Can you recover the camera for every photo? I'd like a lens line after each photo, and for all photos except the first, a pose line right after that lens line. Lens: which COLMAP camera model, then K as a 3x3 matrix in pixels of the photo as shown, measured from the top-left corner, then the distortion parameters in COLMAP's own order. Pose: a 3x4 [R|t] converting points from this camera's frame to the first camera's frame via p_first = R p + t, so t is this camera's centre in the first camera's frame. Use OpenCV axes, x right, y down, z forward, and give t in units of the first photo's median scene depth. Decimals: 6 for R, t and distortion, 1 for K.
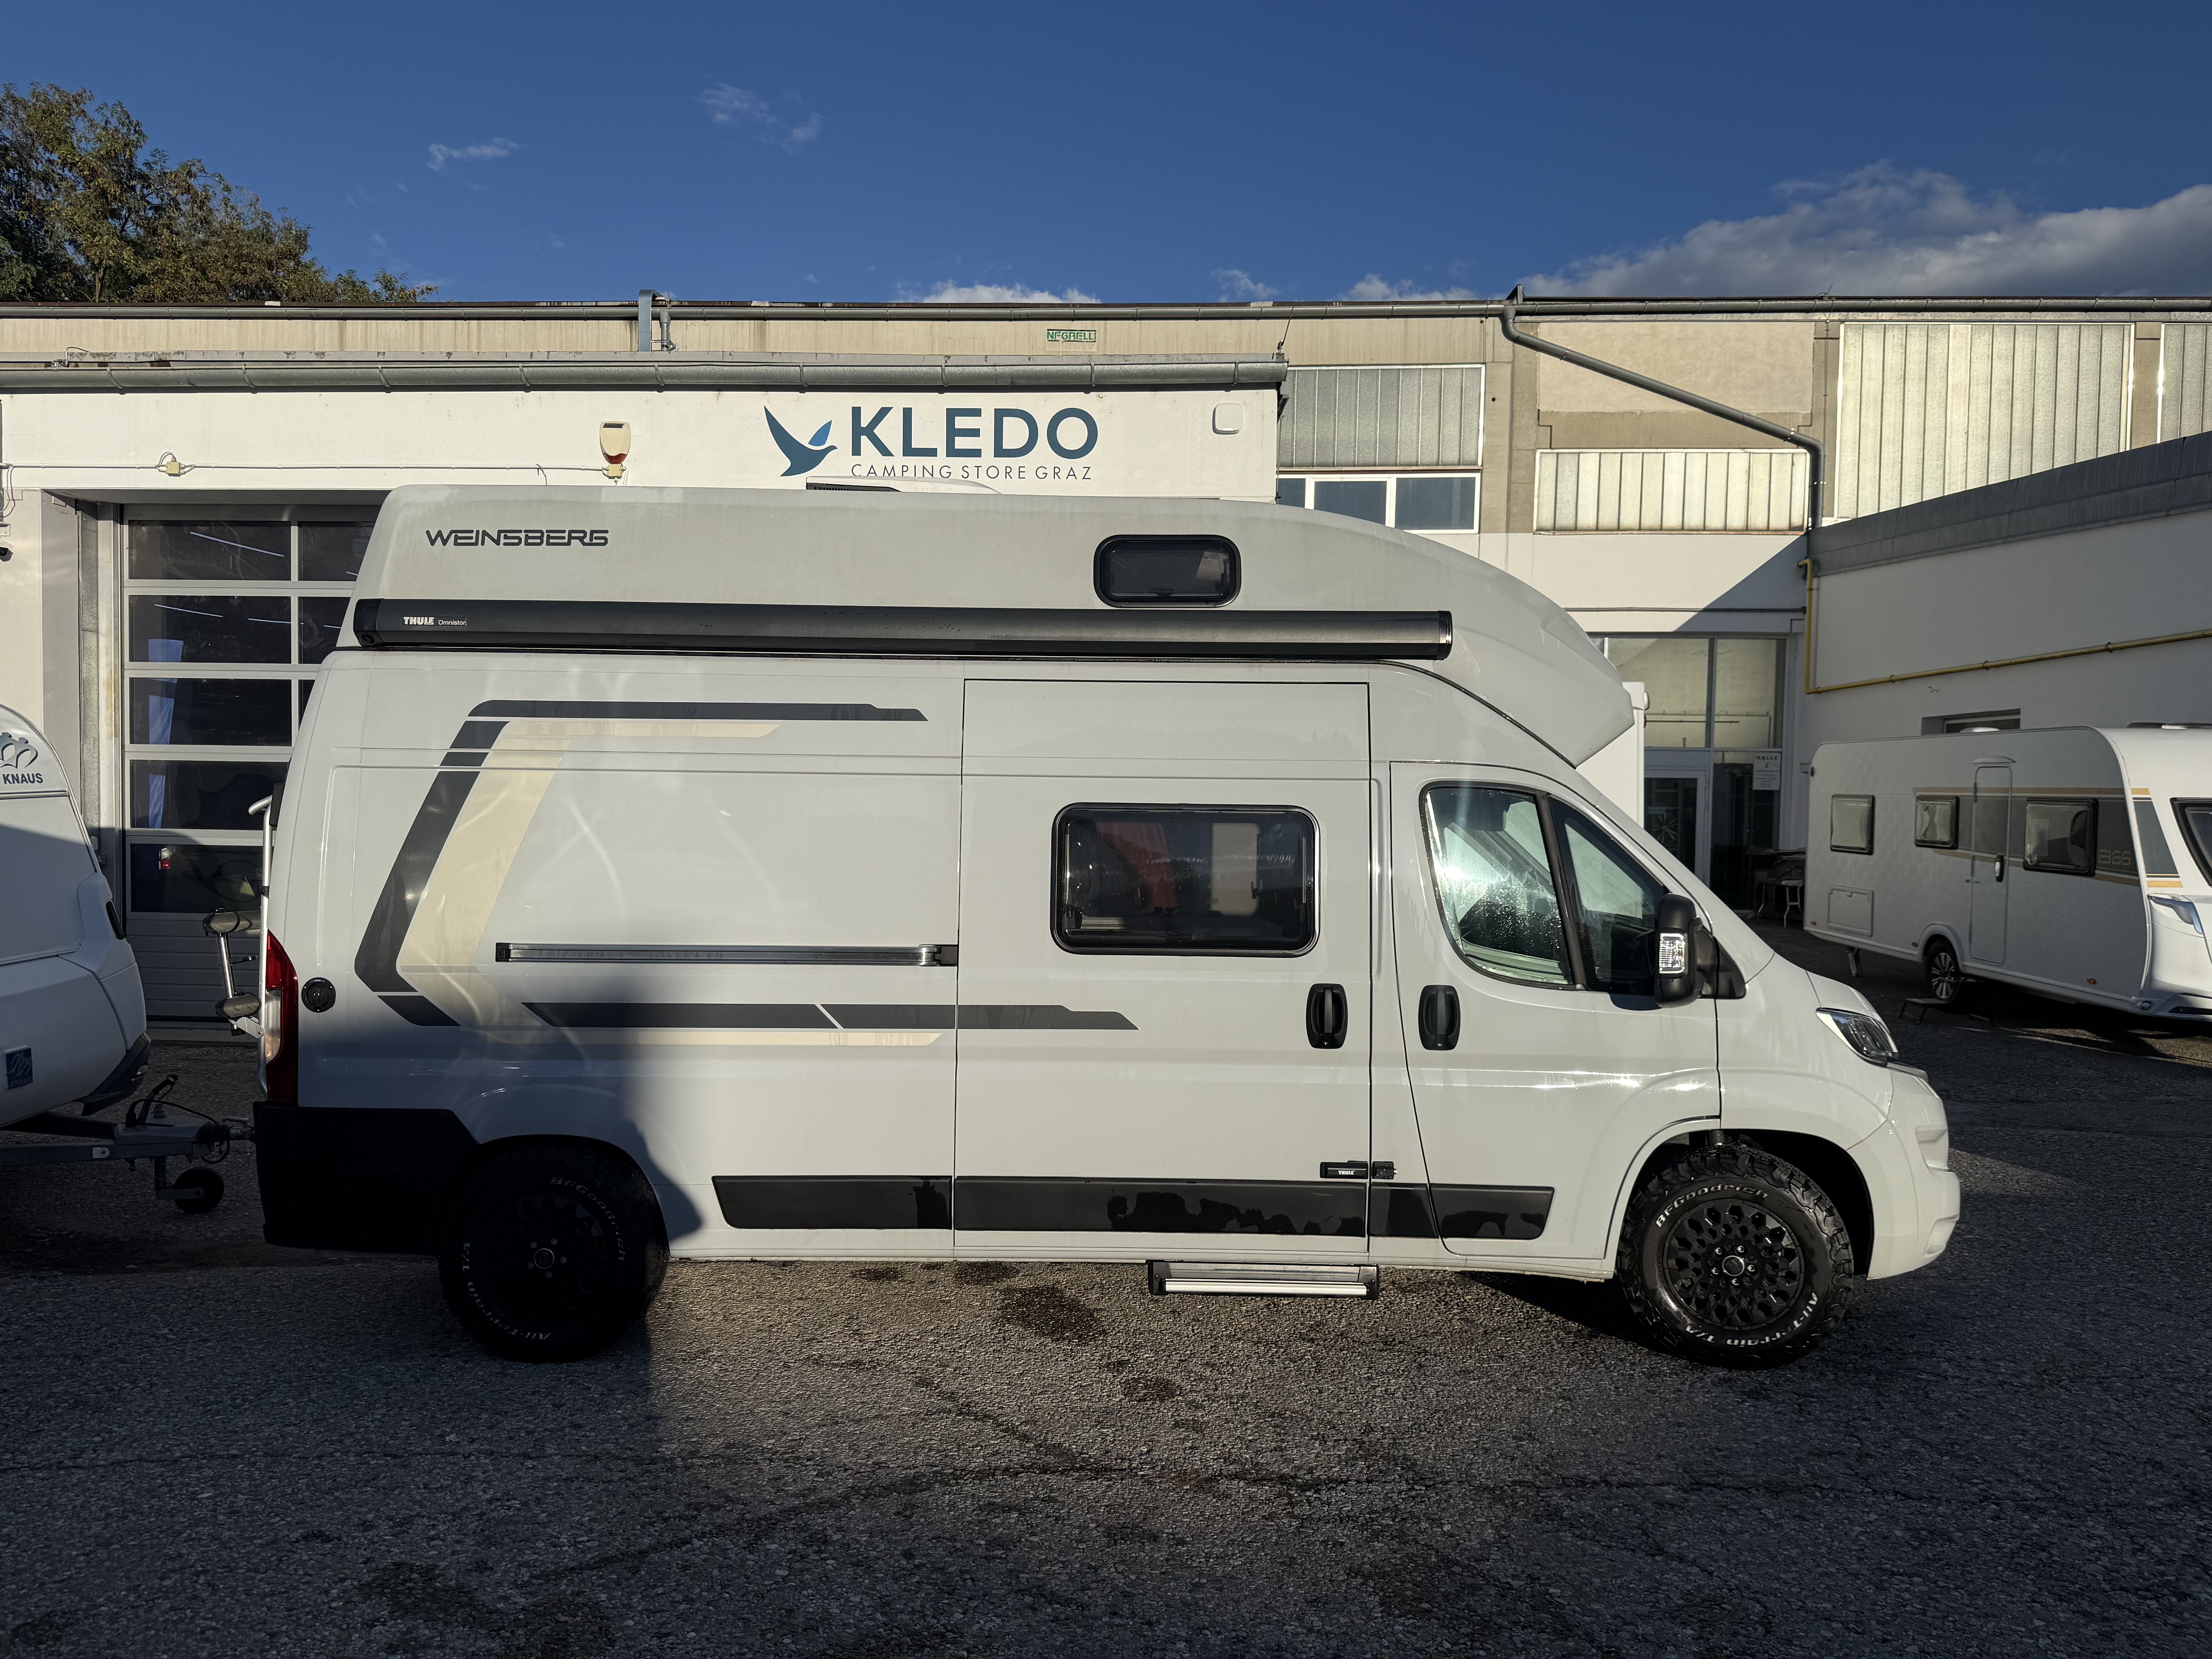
lens RADIAL K [[1580.6, 0, 1101.5], [0, 1580.6, 842.6], [0, 0, 1]] dist [0.010753, -0.015901]
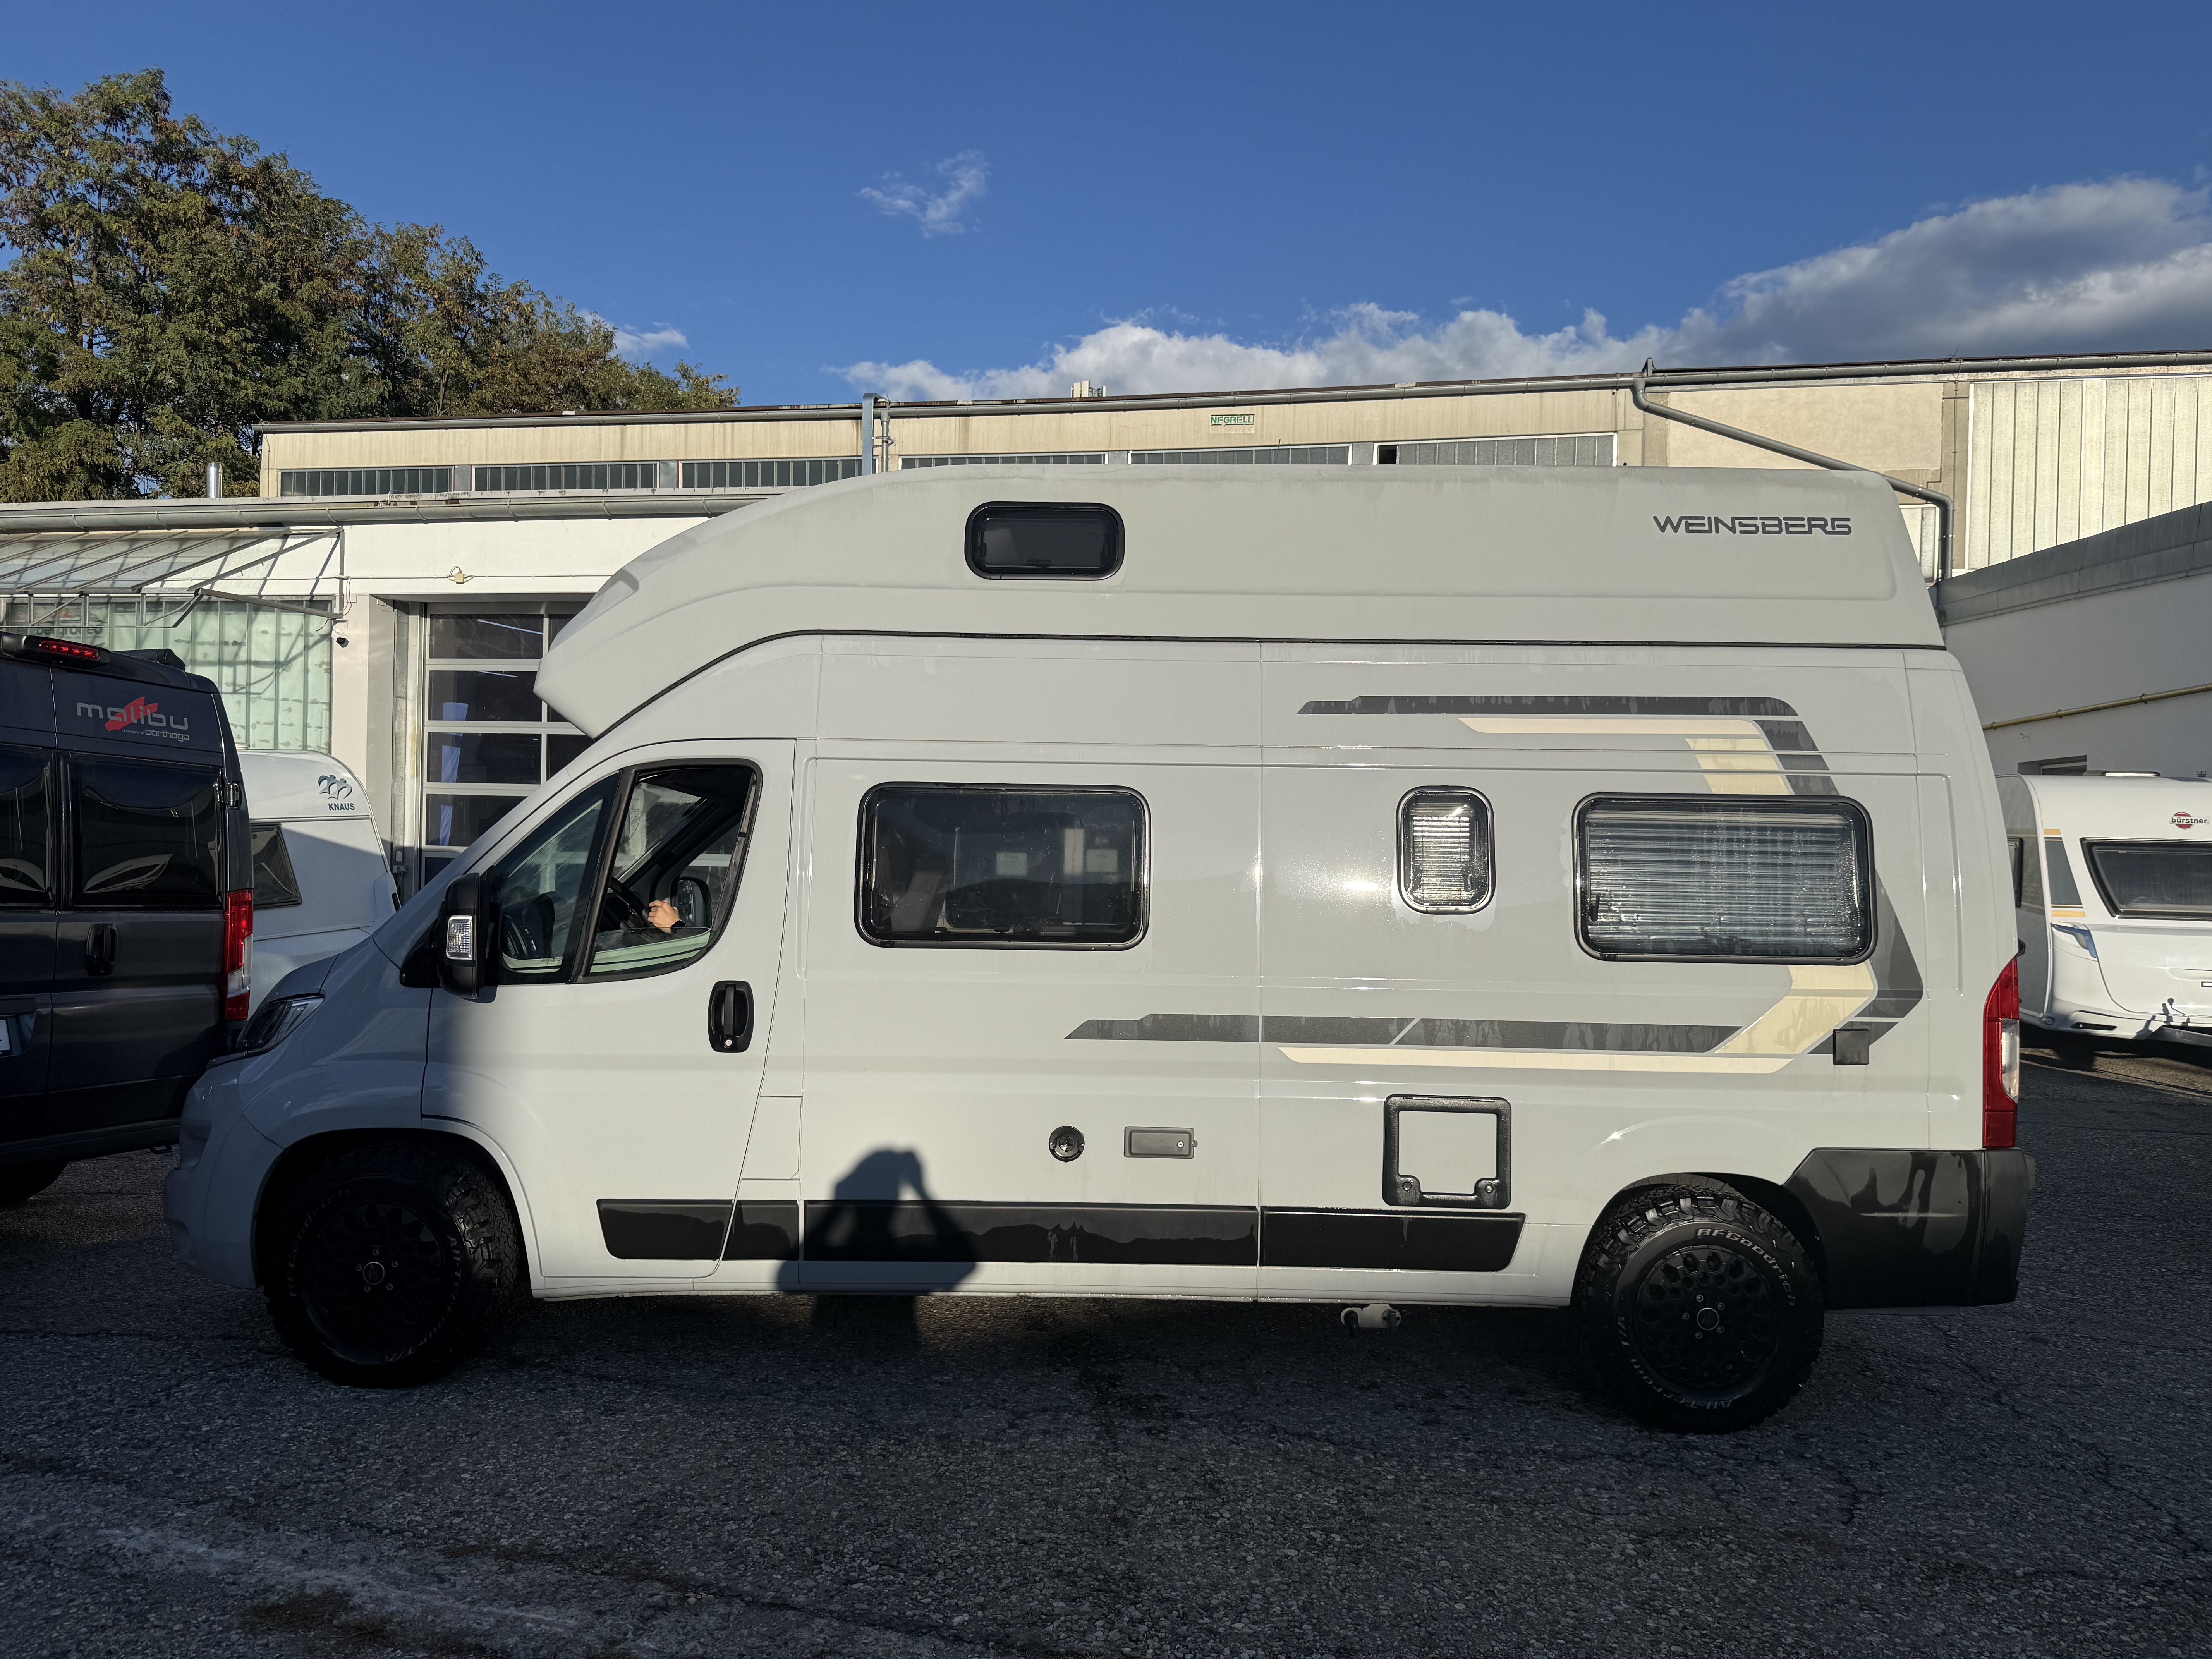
lens RADIAL K [[1585.6, 0, 1119.1], [0, 1585.6, 832.0], [0, 0, 1]] dist [0.005870, -0.012235]
pose [[0.986551, 0.009480, -0.163180, 0.089111], [-0.014458, 0.999465, -0.029350, 0.005160], [0.162814, 0.031315, 0.986160, -0.109281]]
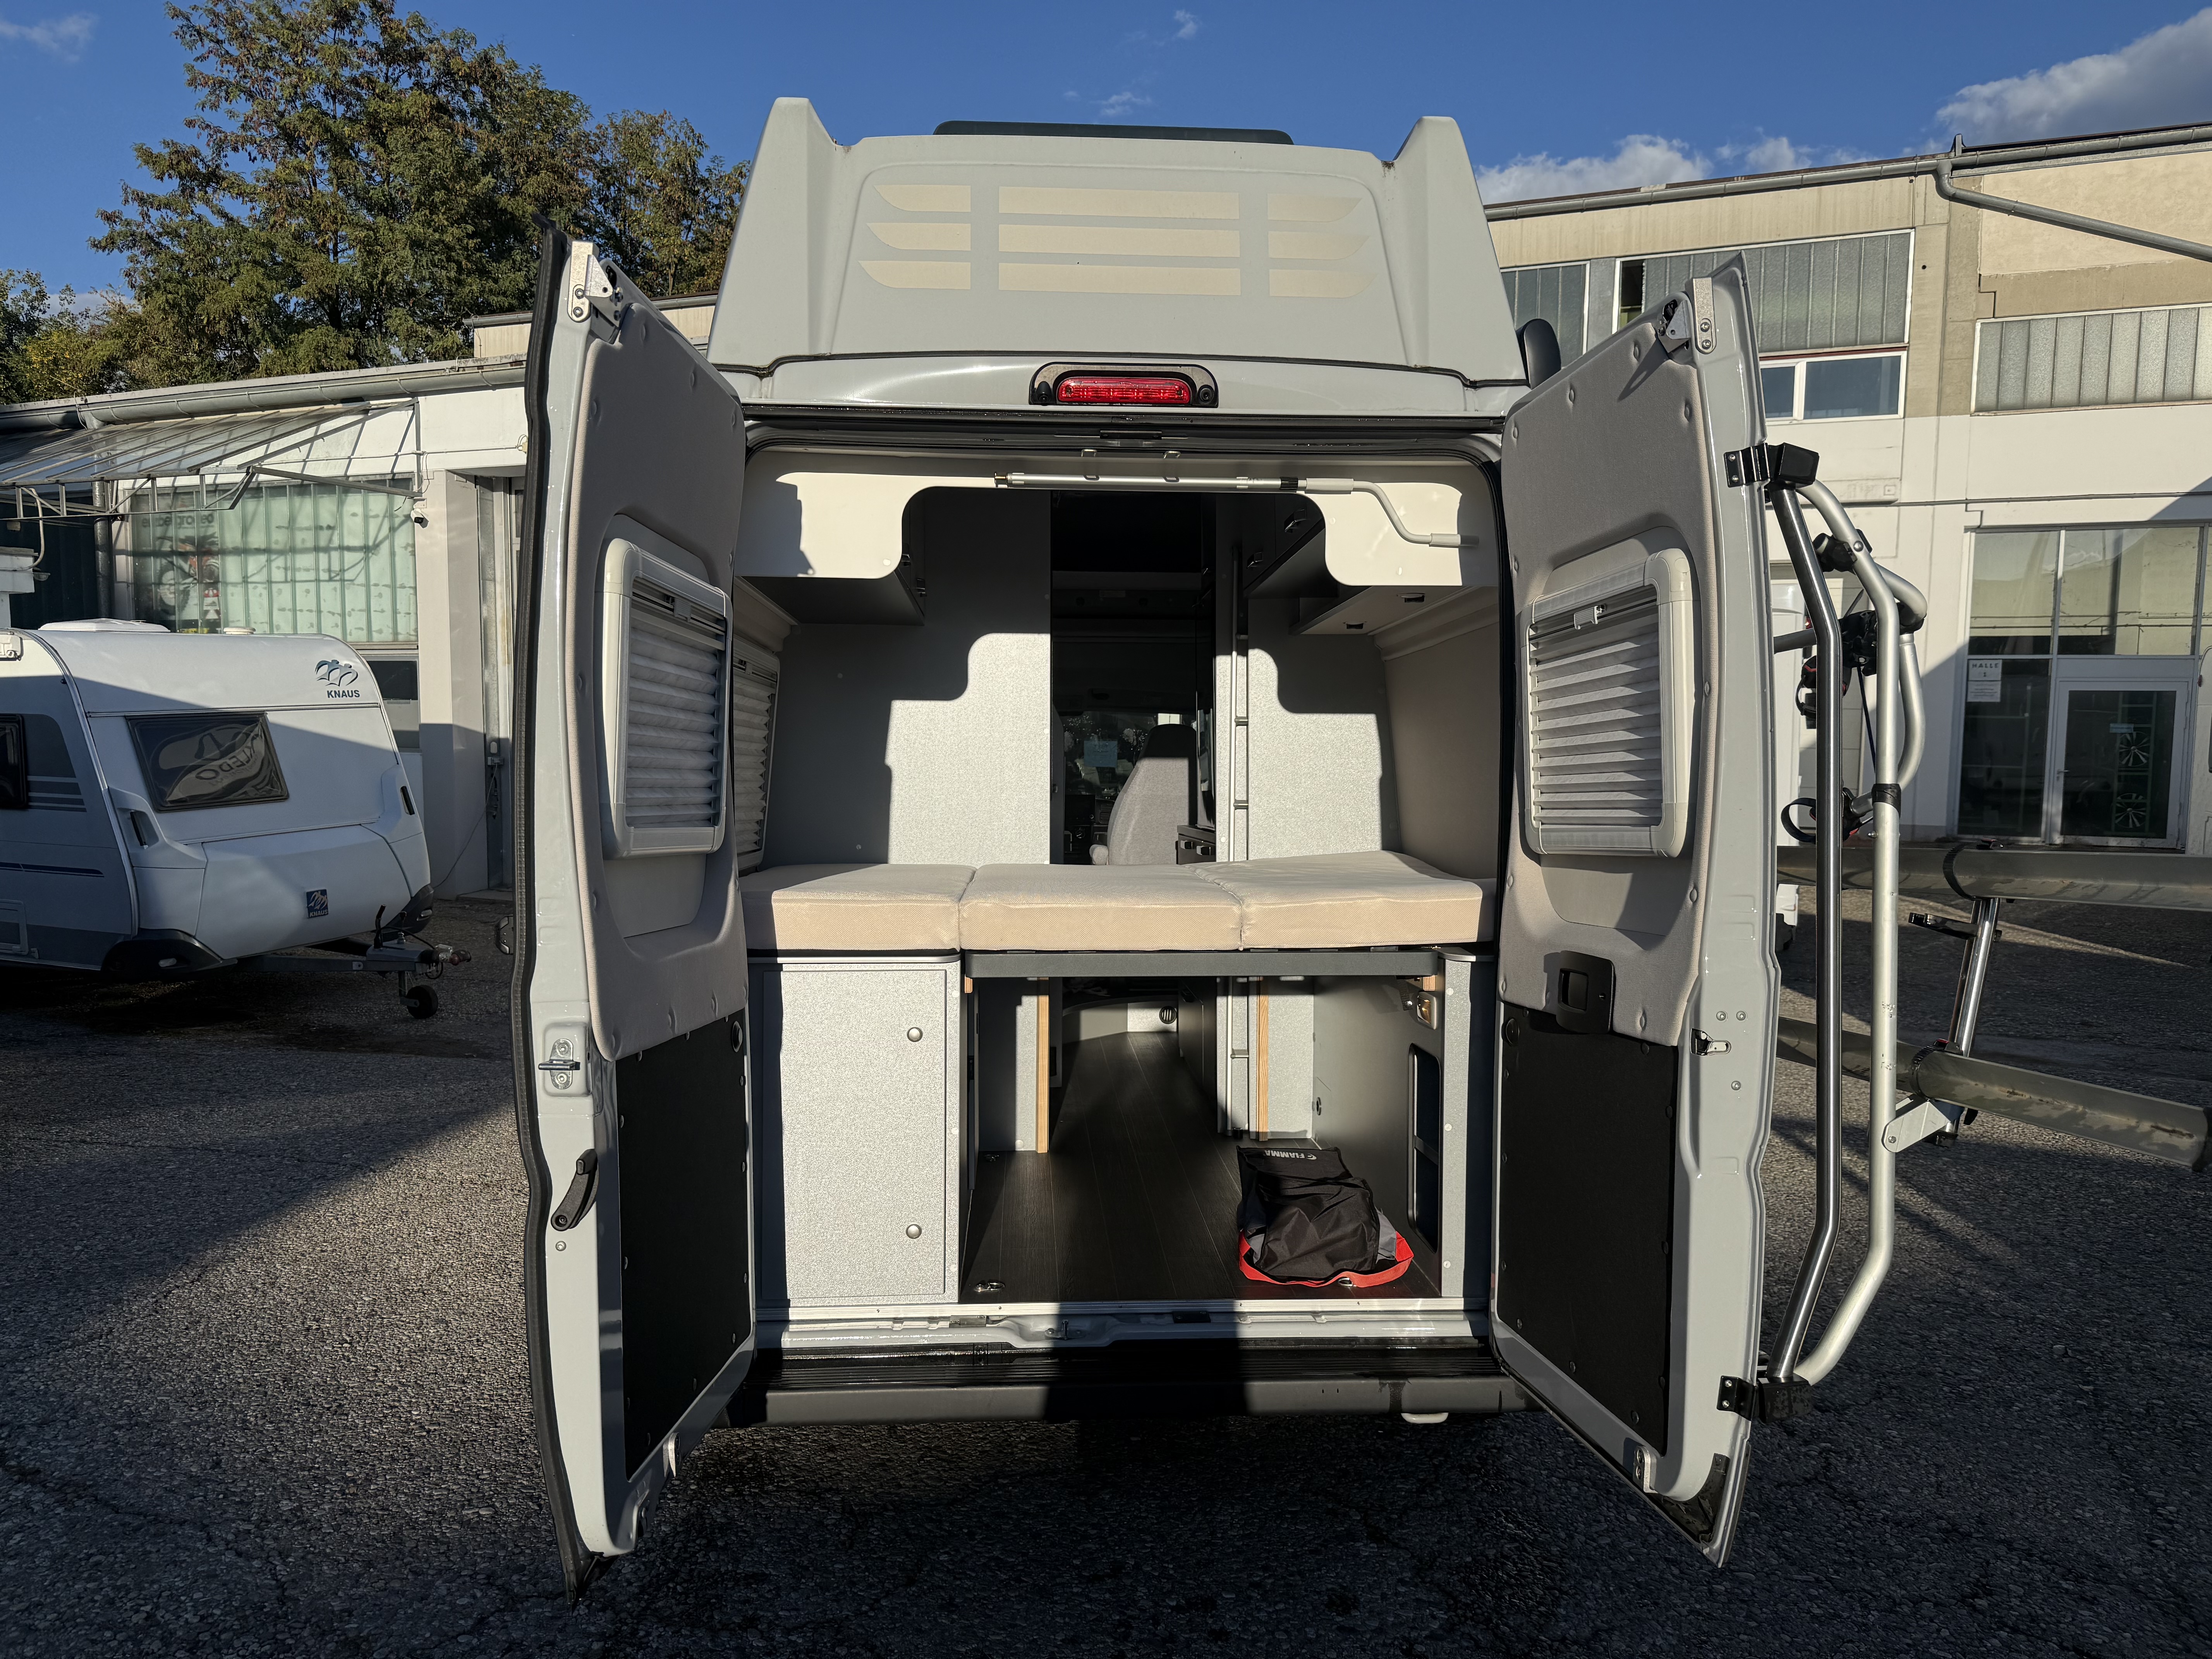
lens RADIAL K [[1583.2, 0, 1107.0], [0, 1583.2, 842.8], [0, 0, 1]] dist [-0.002016, -0.003172]
pose [[0.938335, 0.026424, -0.344716, 0.133514], [-0.009340, 0.998649, 0.051125, 0.003663], [0.345602, -0.044753, 0.937314, -0.013983]]
